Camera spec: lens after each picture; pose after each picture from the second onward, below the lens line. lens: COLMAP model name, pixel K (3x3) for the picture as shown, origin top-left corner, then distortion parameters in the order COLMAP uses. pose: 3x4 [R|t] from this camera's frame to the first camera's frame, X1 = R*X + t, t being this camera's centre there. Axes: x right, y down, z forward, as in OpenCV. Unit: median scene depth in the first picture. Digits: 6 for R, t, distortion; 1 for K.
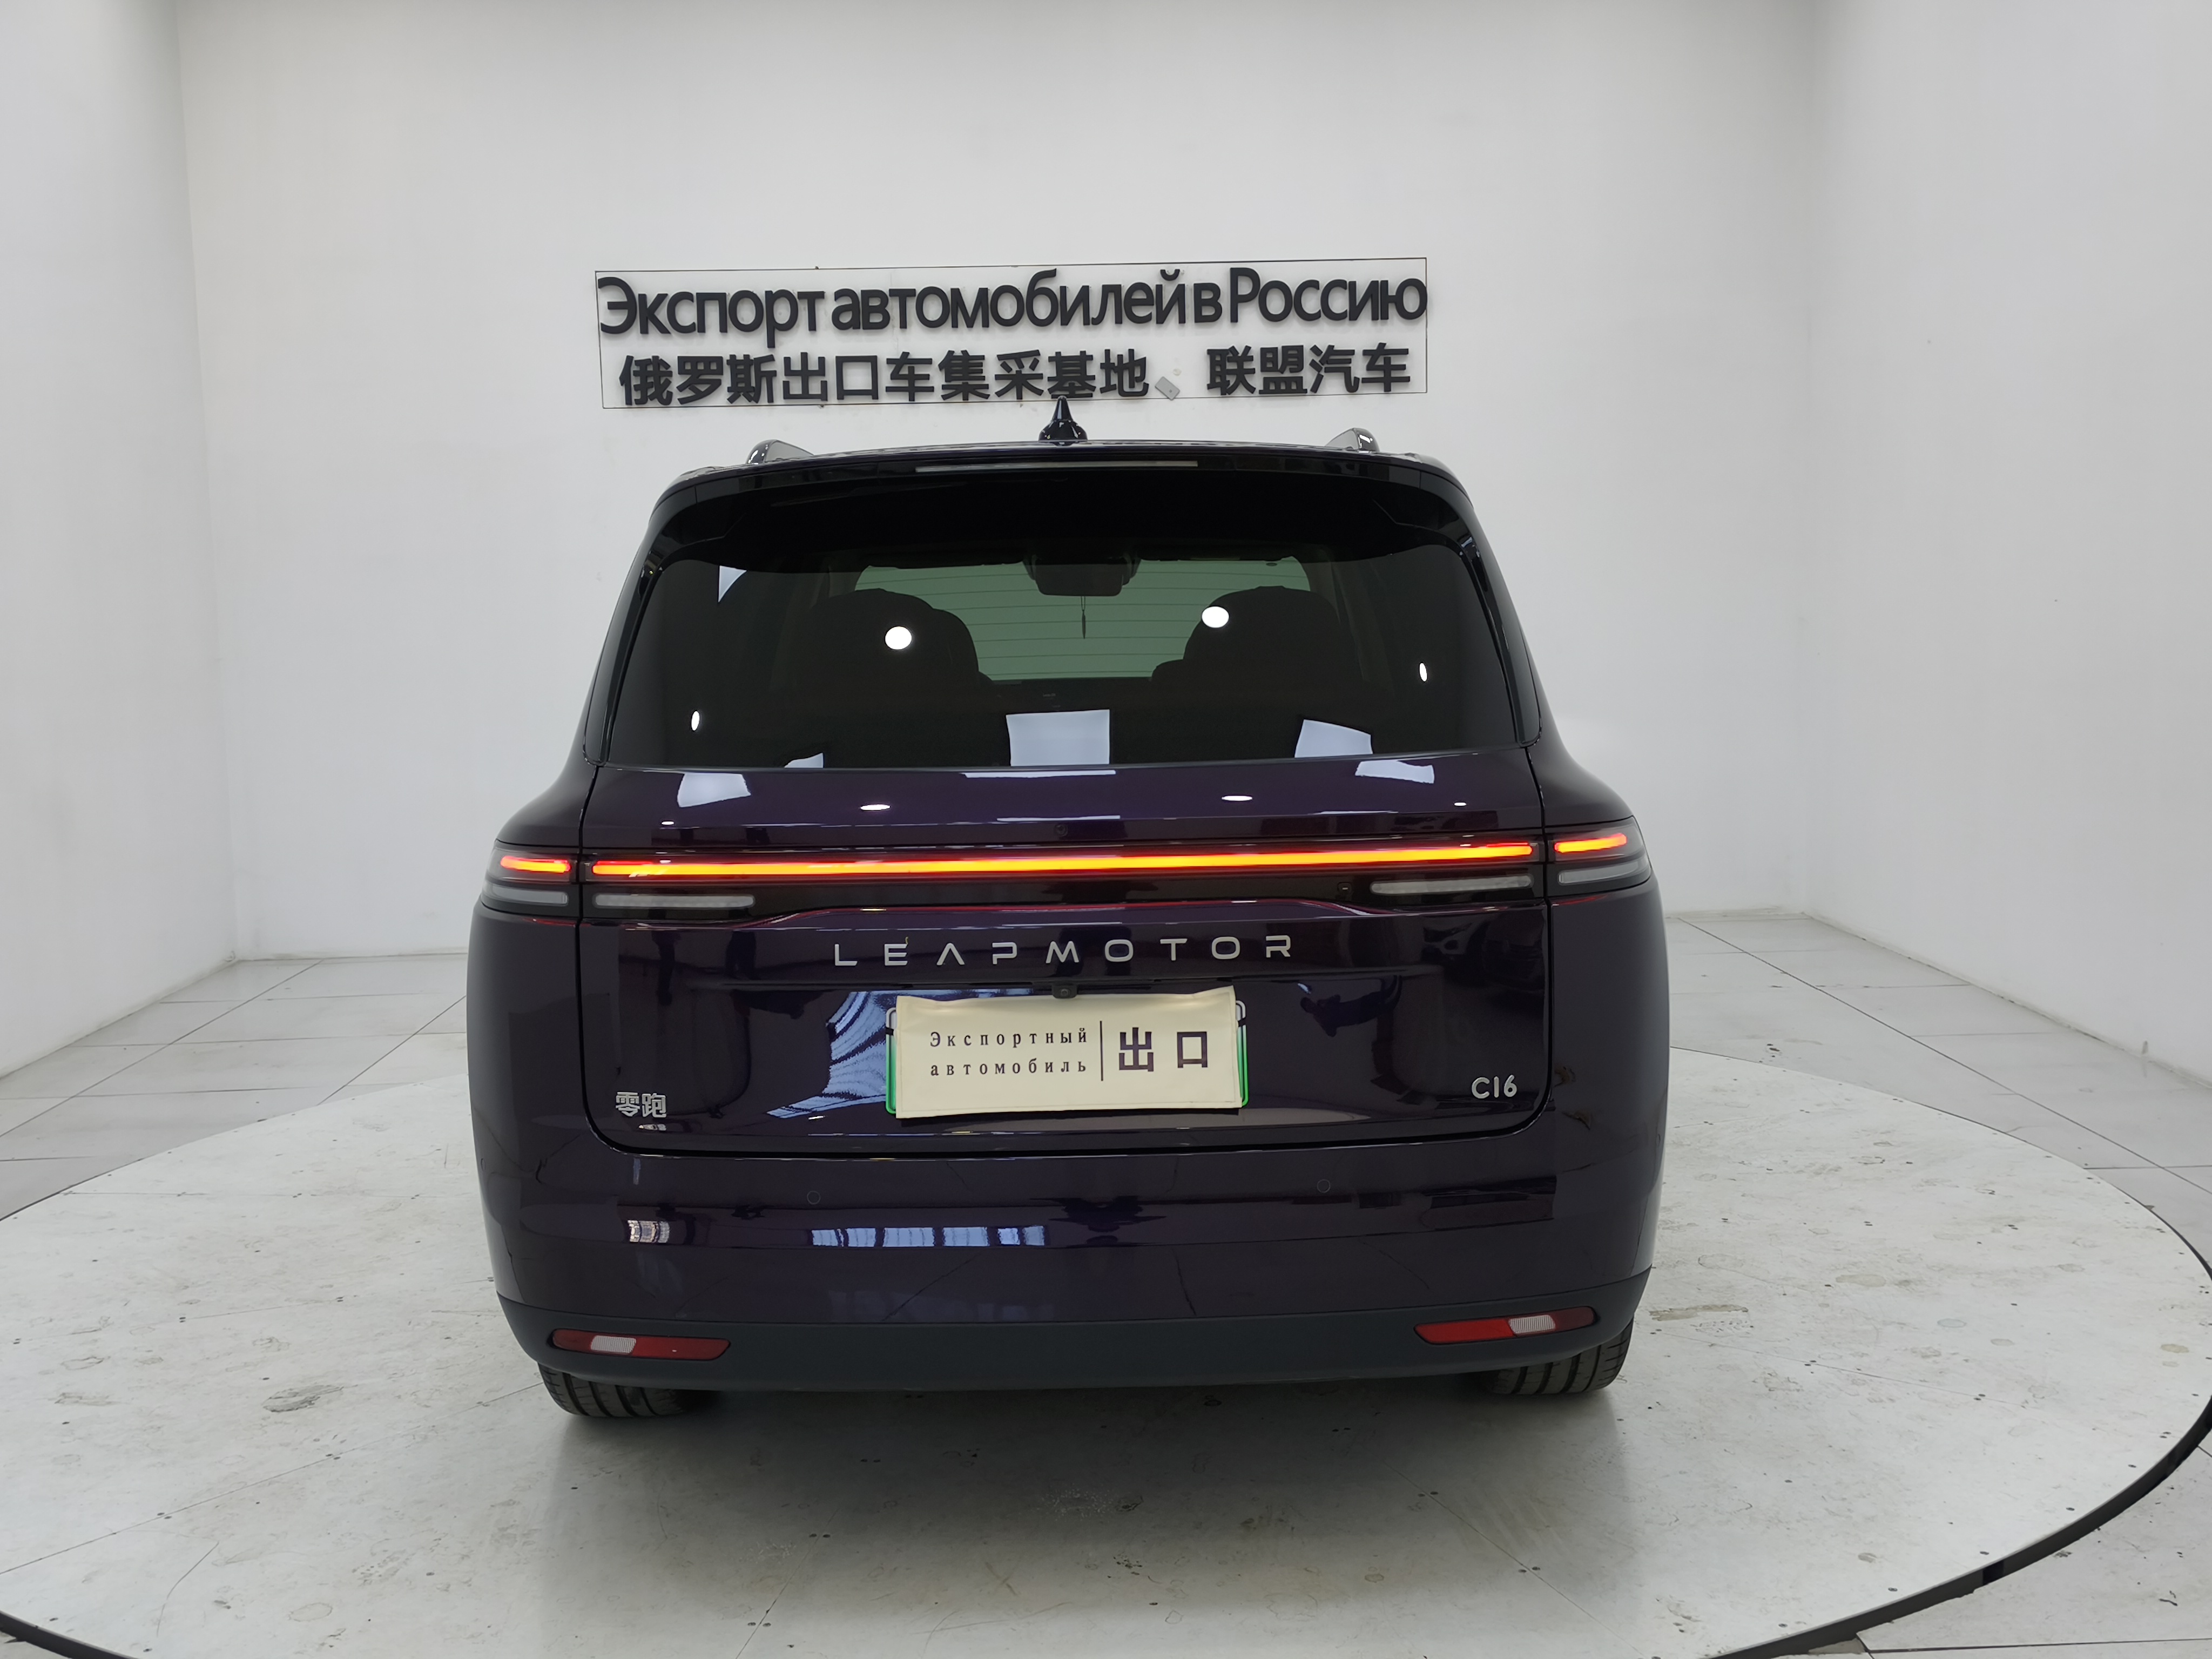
lens RADIAL K [[2248.1, 0, 1195.5], [0, 2248.1, 881.7], [0, 0, 1]] dist [0.019059, 0.000000]
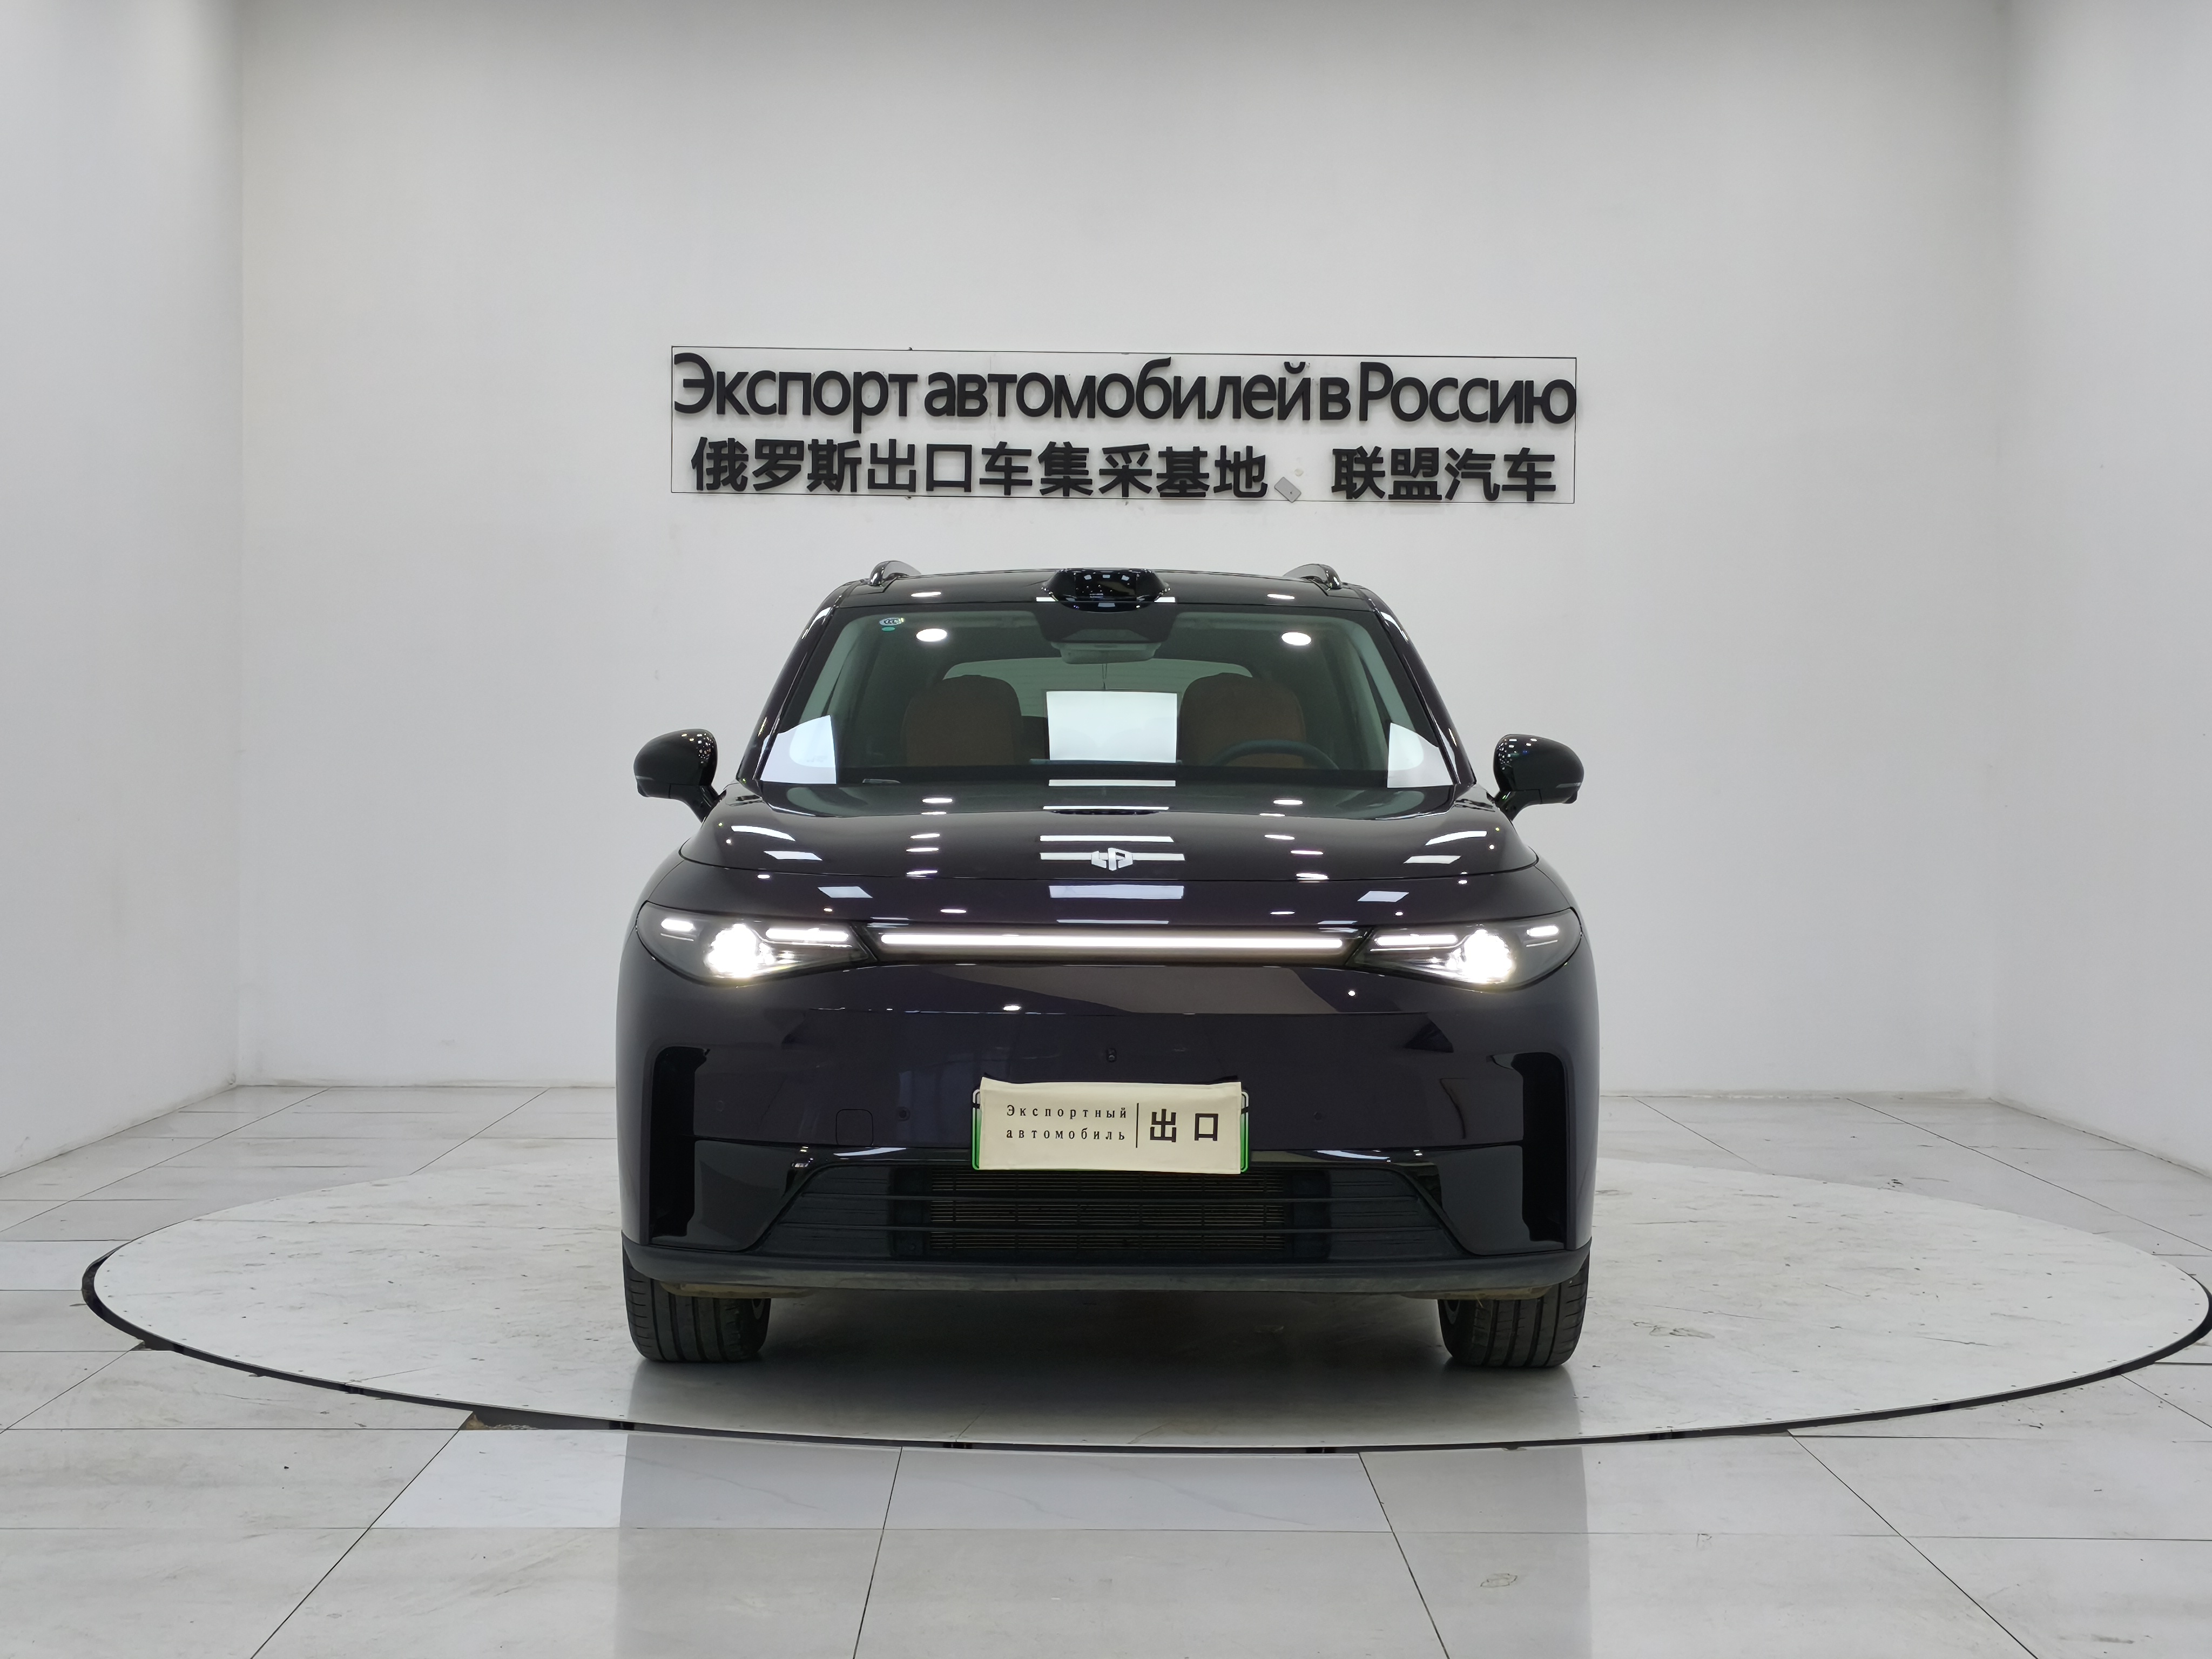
lens RADIAL K [[3875.5, 0, 1088.0], [0, 3875.5, 880.7], [0, 0, 1]] dist [0.063265, 0.000000]
pose [[0.994862, 0.034939, -0.095025, 0.061489], [-0.040091, 0.997797, -0.052859, 0.023851], [0.092969, 0.056397, 0.994071, -0.552967]]
